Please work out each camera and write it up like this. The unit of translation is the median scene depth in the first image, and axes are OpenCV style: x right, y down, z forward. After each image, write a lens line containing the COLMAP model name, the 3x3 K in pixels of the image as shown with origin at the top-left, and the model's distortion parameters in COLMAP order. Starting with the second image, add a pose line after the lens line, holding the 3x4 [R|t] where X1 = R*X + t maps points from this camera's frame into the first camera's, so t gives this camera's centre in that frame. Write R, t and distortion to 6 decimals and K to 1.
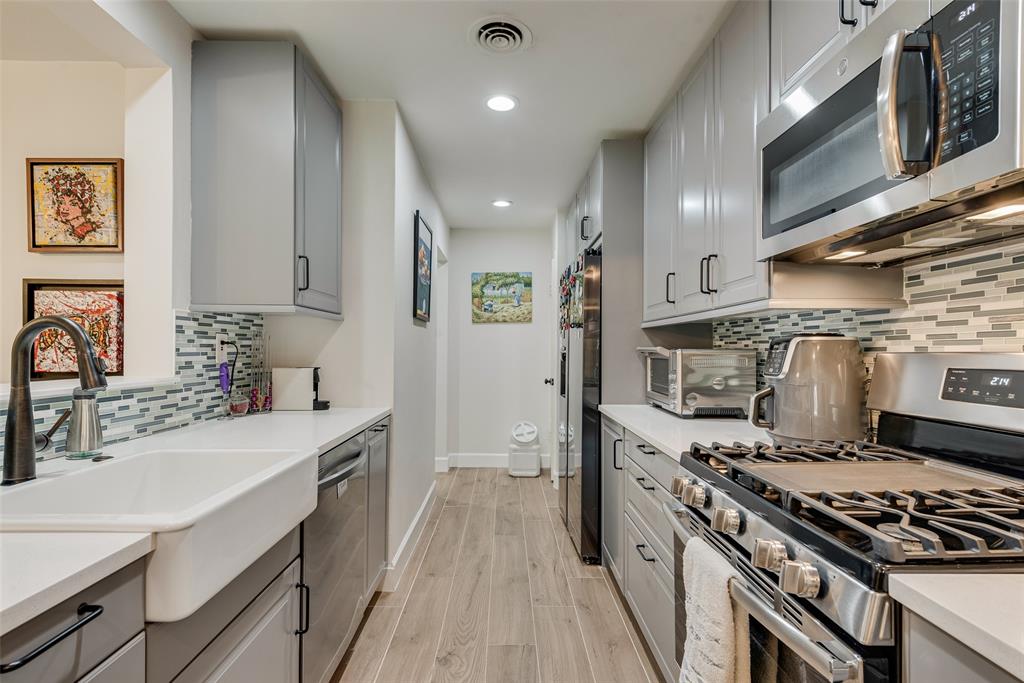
lens RADIAL K [[398.6, 0, 511.0], [0, 398.6, 346.0], [0, 0, 1]] dist [0.001119, -0.000014]
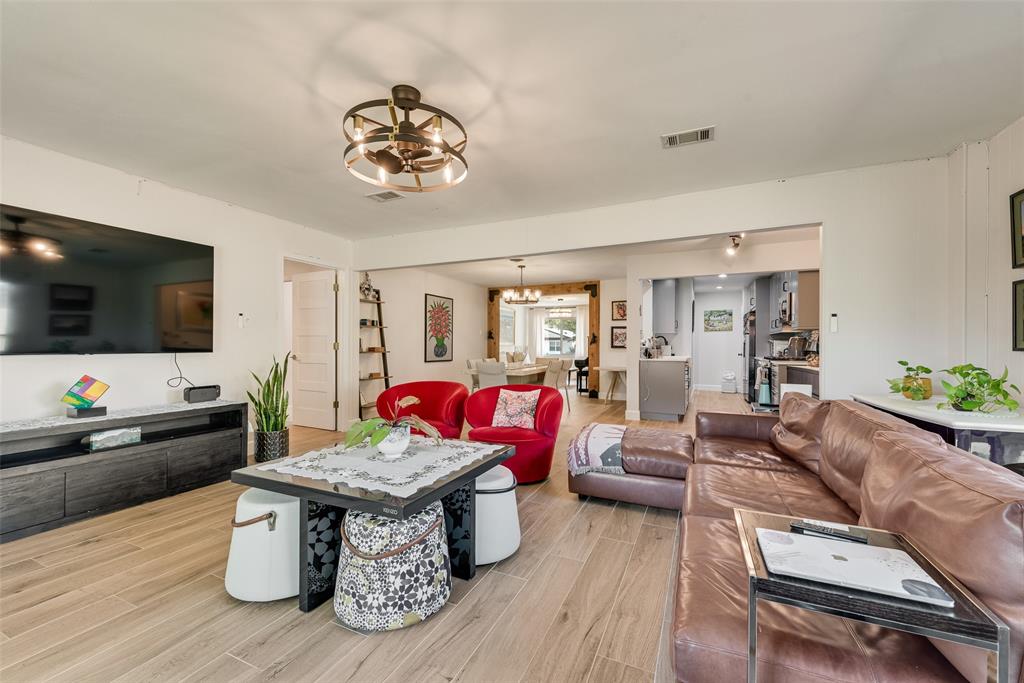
lens RADIAL K [[398.6, 0, 519.0], [0, 398.6, 344.0], [0, 0, 1]] dist [0.001119, -0.000014]
pose [[0.902220, -0.003227, -0.431264, -0.131284], [0.001279, 0.999988, -0.004807, 0.053139], [0.431274, 0.003786, 0.902213, -3.119788]]
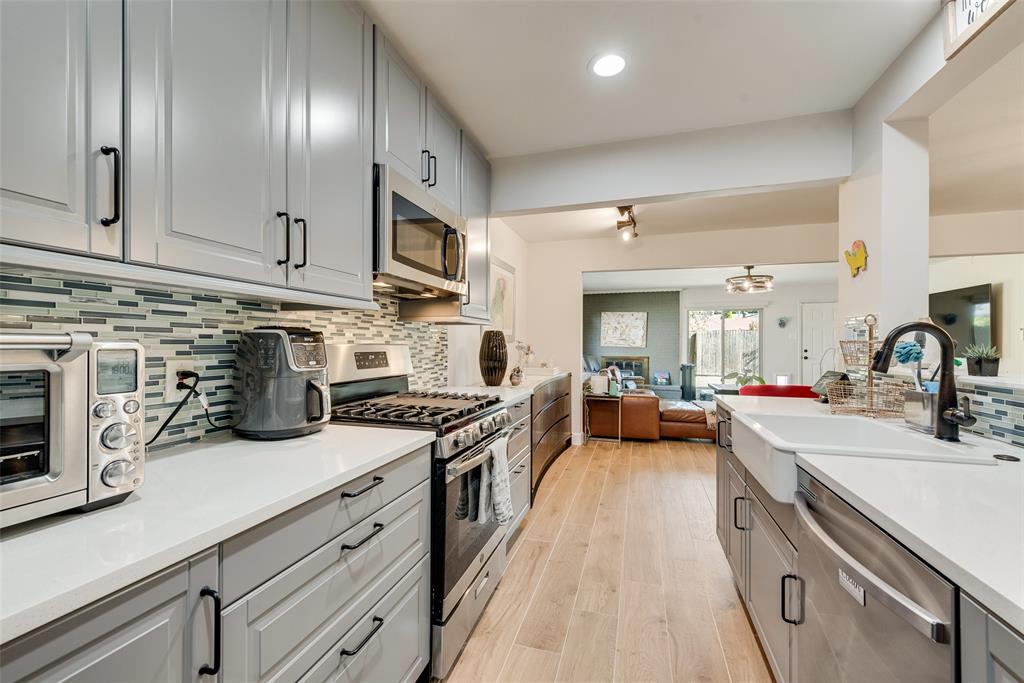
lens RADIAL K [[414.4, 0, 509.0], [0, 414.4, 344.4], [0, 0, 1]] dist [0.004366, 0.000270]
pose [[-0.949026, -0.005973, 0.315141, -0.109692], [-0.006656, 0.999977, -0.001091, 0.009791], [-0.315127, -0.003133, -0.949044, 1.612031]]
